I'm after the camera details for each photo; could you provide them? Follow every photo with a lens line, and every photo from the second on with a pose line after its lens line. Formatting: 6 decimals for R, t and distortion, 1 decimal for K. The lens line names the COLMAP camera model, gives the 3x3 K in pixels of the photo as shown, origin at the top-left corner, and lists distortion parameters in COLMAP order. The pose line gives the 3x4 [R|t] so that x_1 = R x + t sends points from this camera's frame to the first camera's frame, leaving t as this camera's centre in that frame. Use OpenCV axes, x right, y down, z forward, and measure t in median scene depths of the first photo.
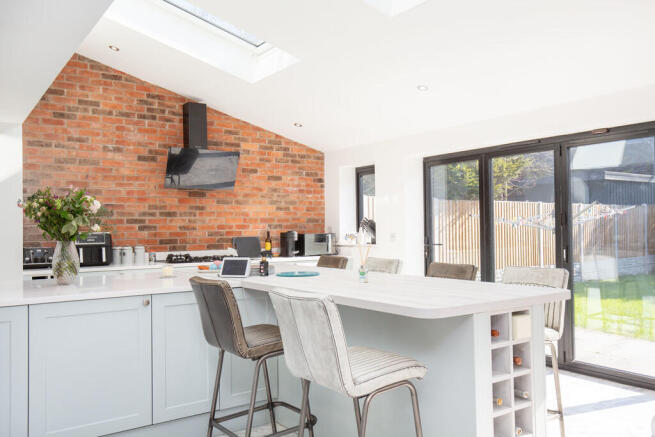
lens RADIAL K [[562.0, 0, 328.0], [0, 562.0, 219.0], [0, 0, 1]] dist [-0.014556, 0.000882]
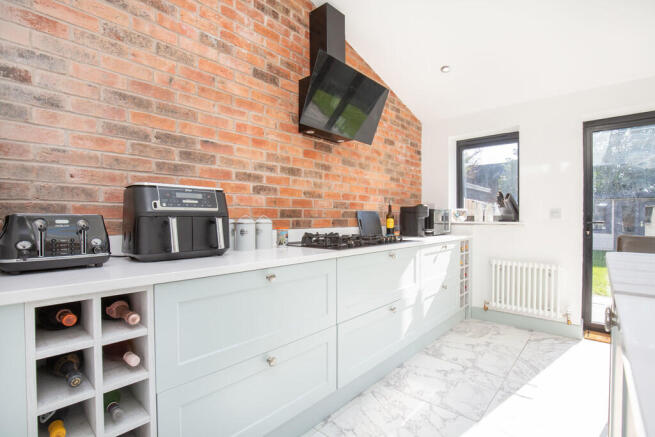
lens RADIAL K [[318.6, 0, 327.0], [0, 318.6, 218.3], [0, 0, 1]] dist [-0.027990, -0.001026]
pose [[0.973656, 0.013700, 0.227609, -0.330627], [-0.016823, 0.999789, 0.011785, 0.041101], [-0.227400, -0.015303, 0.973681, 0.639275]]
